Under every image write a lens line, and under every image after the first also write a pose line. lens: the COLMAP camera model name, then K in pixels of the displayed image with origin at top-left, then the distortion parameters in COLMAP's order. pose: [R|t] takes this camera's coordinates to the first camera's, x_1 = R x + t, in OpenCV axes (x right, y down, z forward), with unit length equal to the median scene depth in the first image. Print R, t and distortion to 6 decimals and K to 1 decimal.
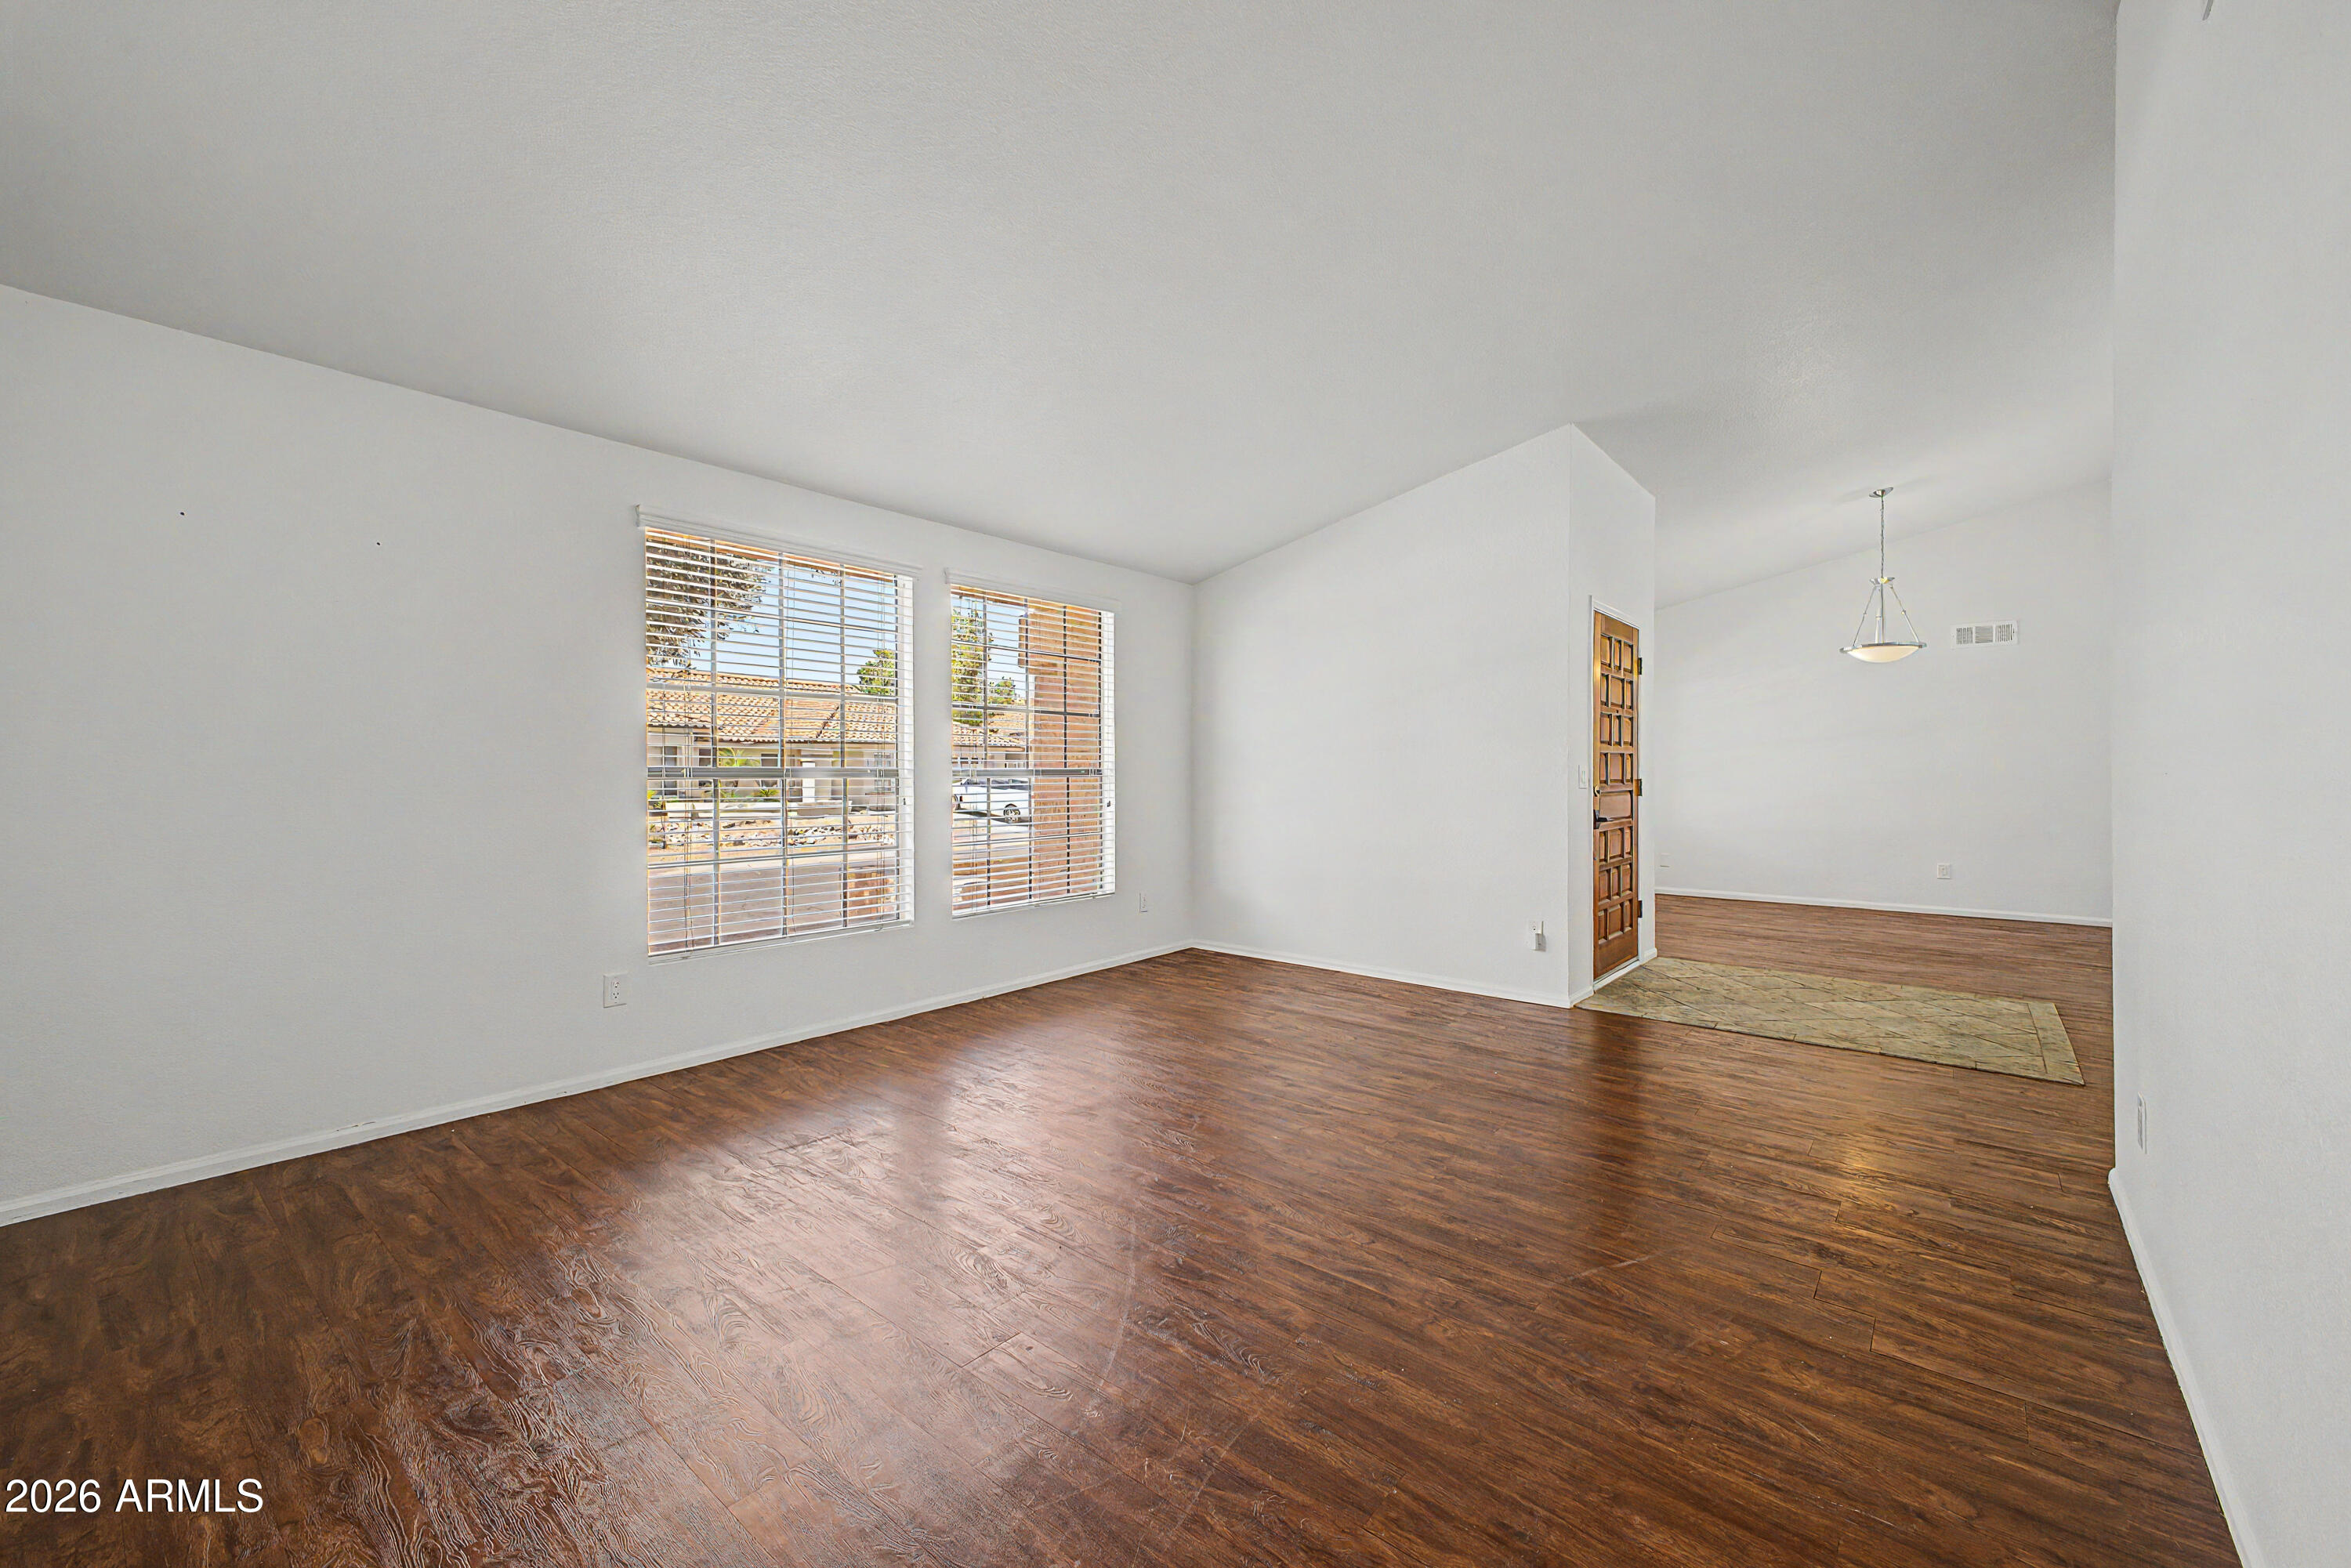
lens RADIAL K [[945.9, 0, 1182.8], [0, 945.9, 773.5], [0, 0, 1]] dist [0.012170, -0.003136]
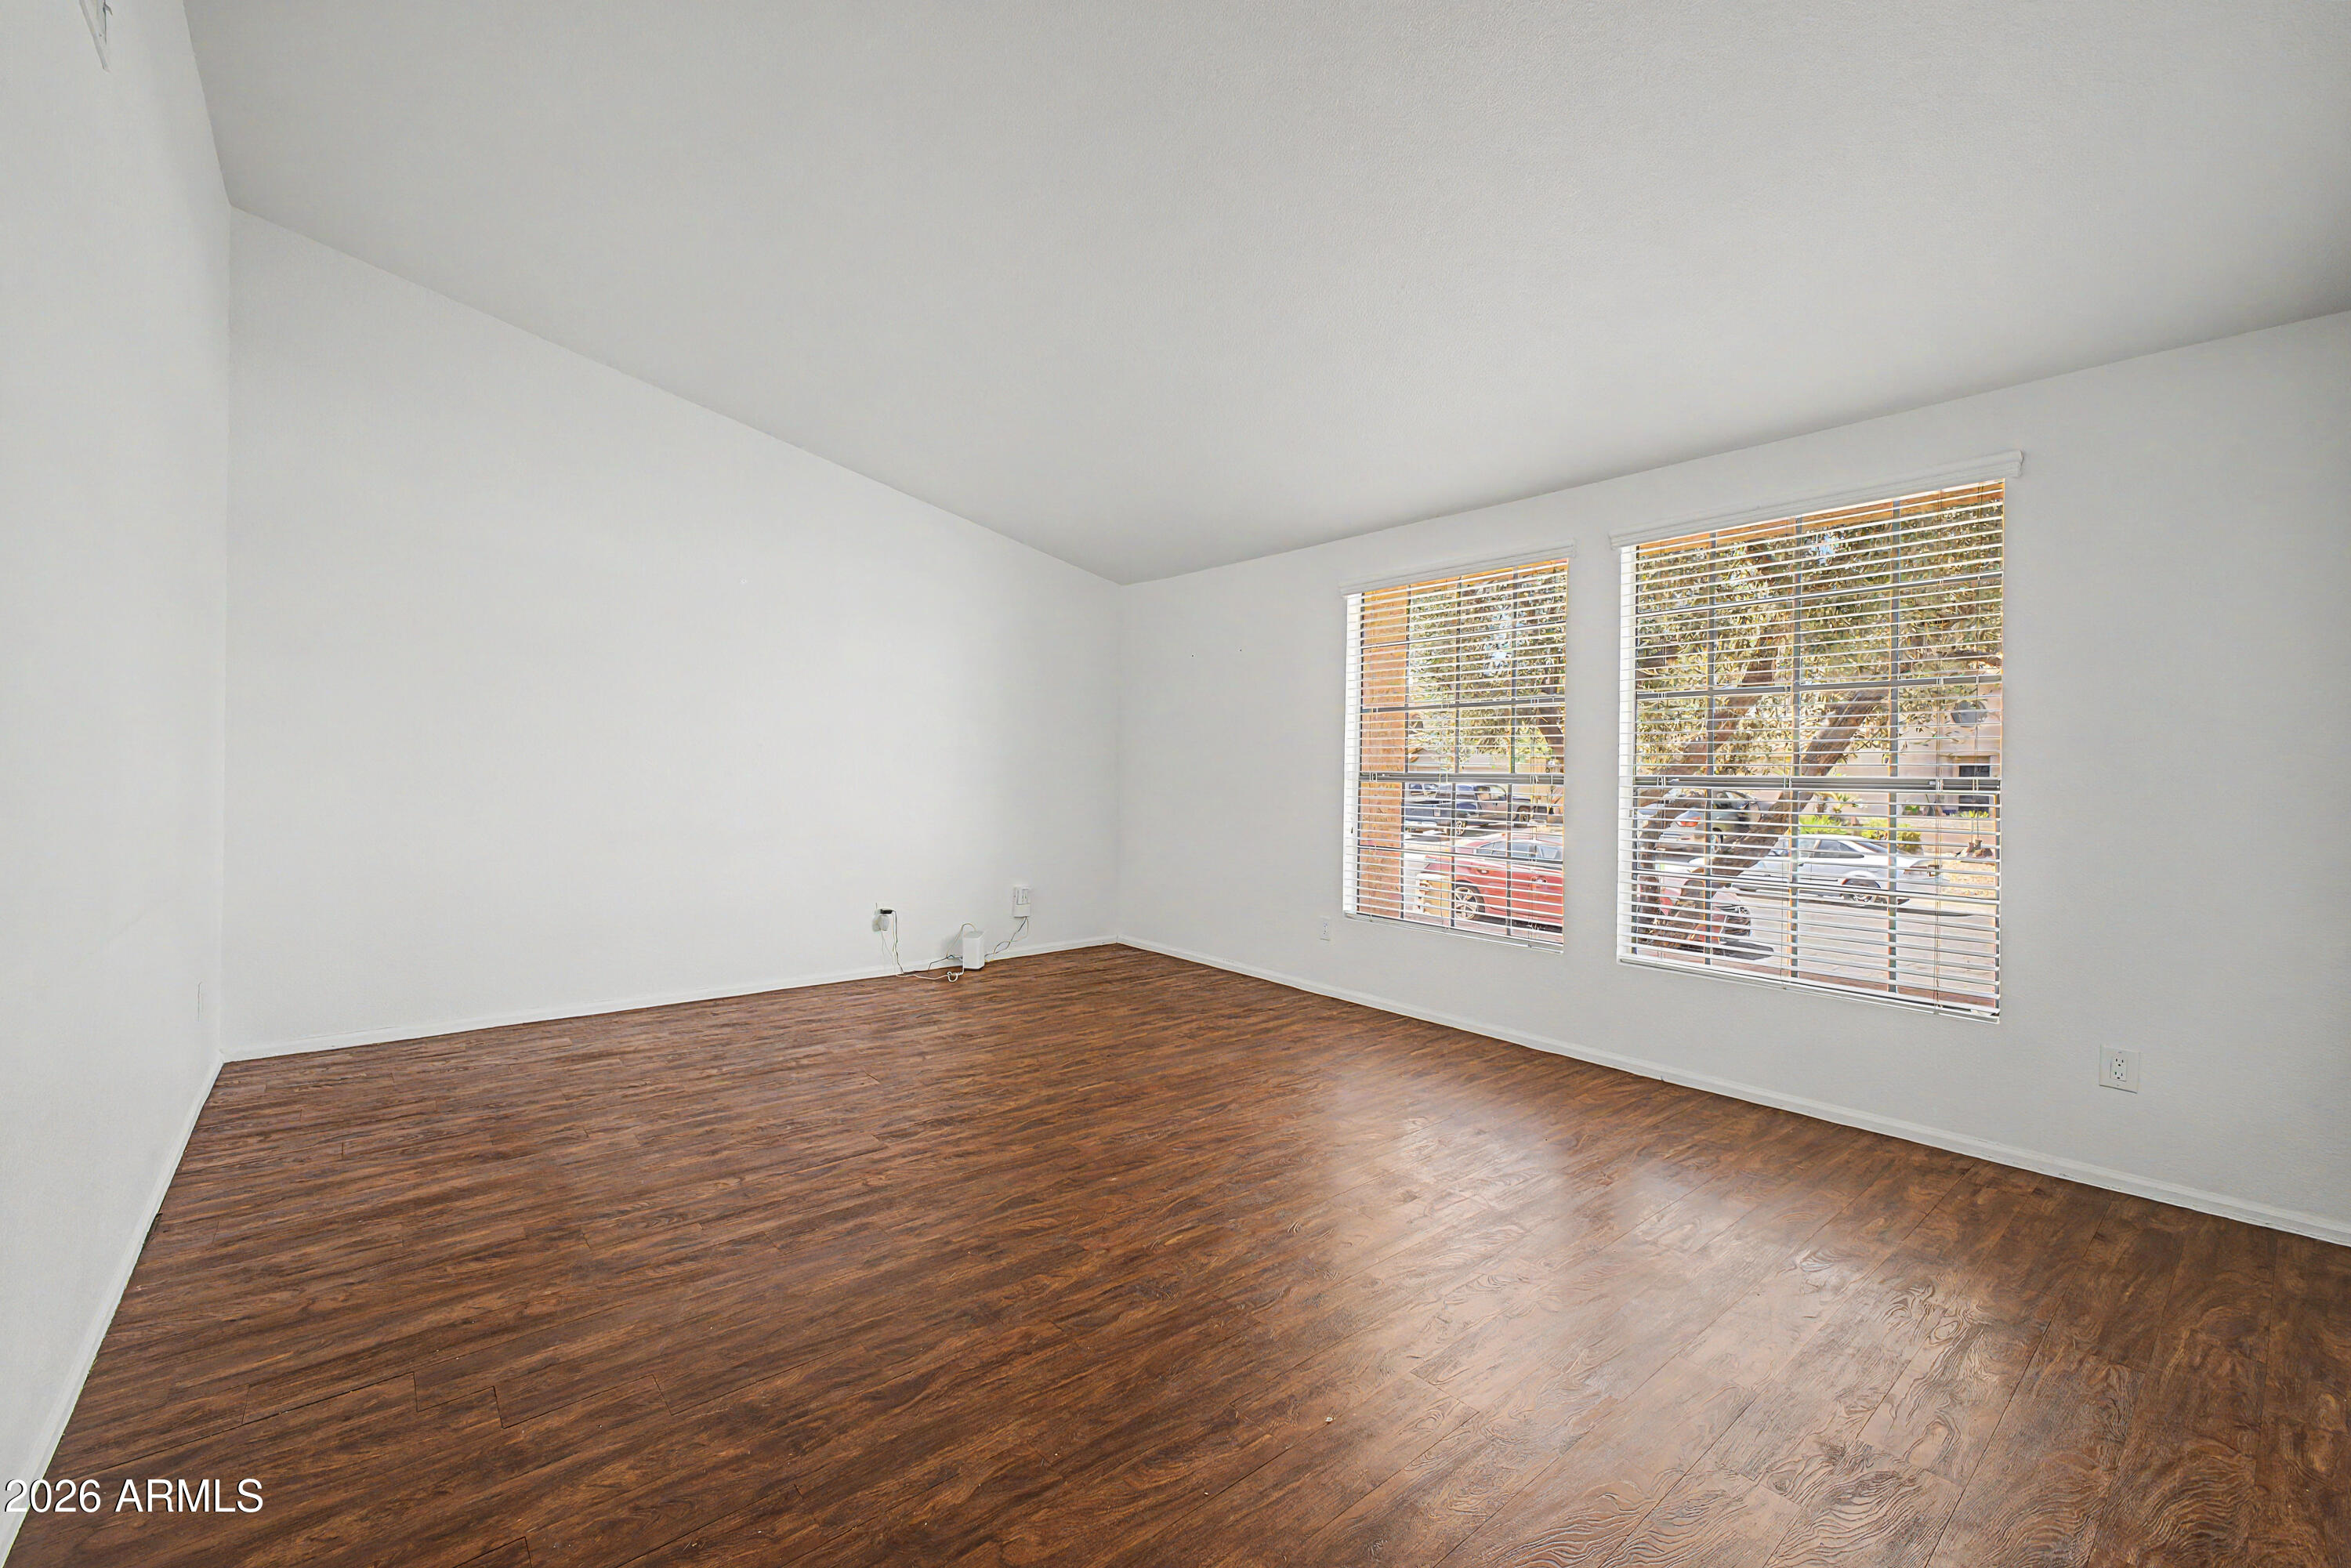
lens RADIAL K [[945.9, 0, 1185.8], [0, 945.9, 778.8], [0, 0, 1]] dist [0.012170, -0.003136]
pose [[-0.171233, 0.000764, -0.985230, 1.265724], [-0.019111, 0.999809, 0.004097, 0.000018], [0.985045, 0.019530, -0.171186, 1.584613]]
